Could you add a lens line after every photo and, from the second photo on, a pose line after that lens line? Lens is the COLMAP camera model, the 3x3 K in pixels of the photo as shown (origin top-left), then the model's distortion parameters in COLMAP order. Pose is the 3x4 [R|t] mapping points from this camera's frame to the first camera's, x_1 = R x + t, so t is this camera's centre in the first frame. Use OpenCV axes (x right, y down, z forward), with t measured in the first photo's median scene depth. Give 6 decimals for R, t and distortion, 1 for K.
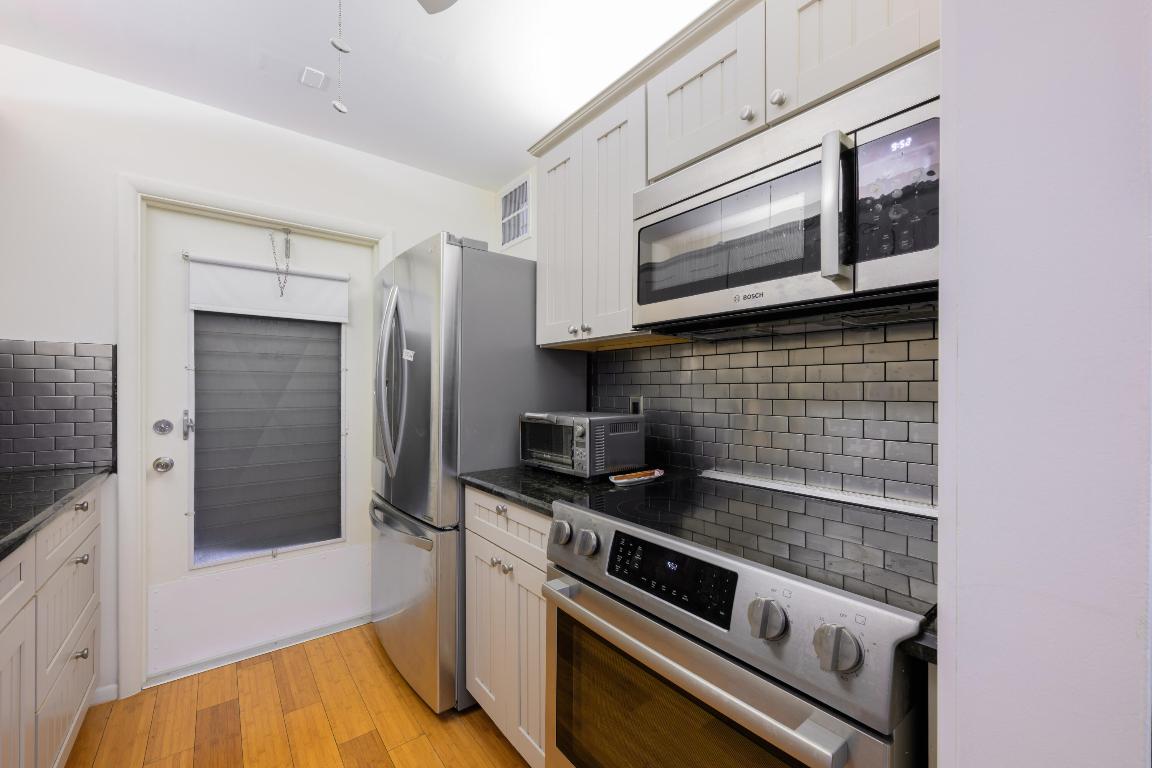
lens RADIAL K [[463.5, 0, 578.3], [0, 463.5, 387.8], [0, 0, 1]] dist [0.002420, -0.000147]
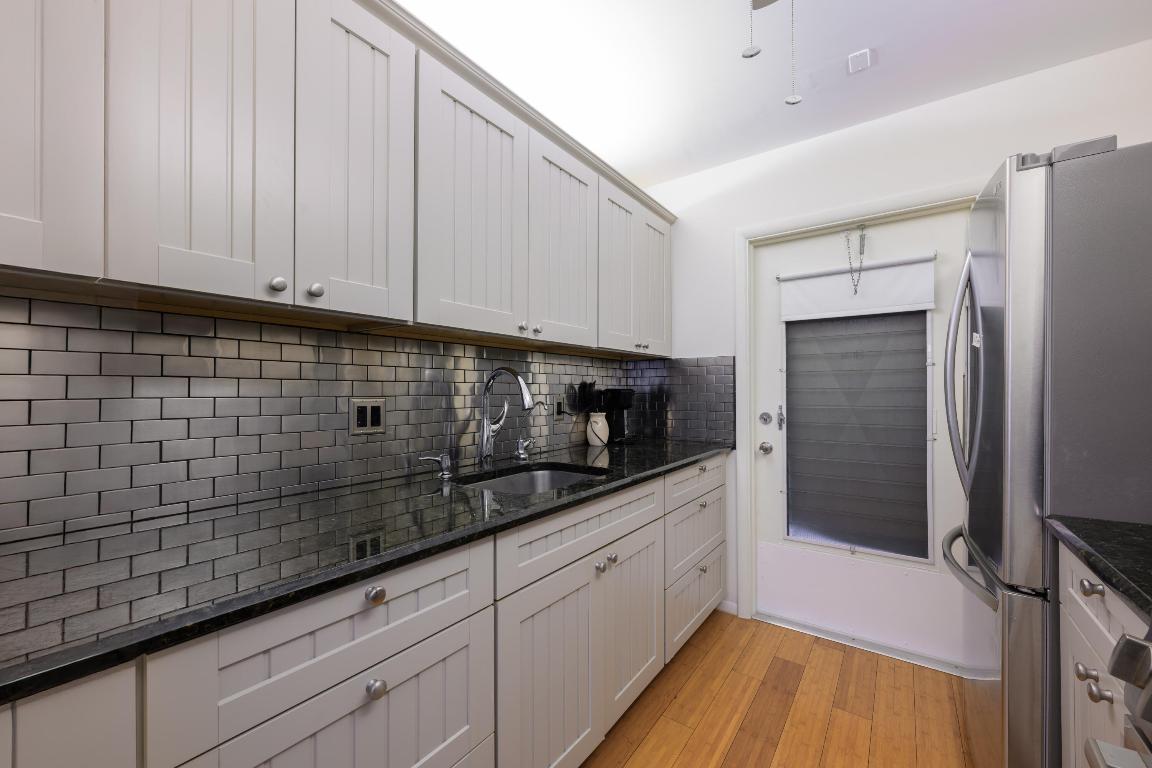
lens RADIAL K [[463.5, 0, 572.1], [0, 463.5, 388.6], [0, 0, 1]] dist [0.002420, -0.000147]
pose [[0.259738, -0.006482, -0.965657, 0.177399], [0.007192, 0.999963, -0.004778, 0.006469], [0.965652, -0.005704, 0.259775, 0.161750]]
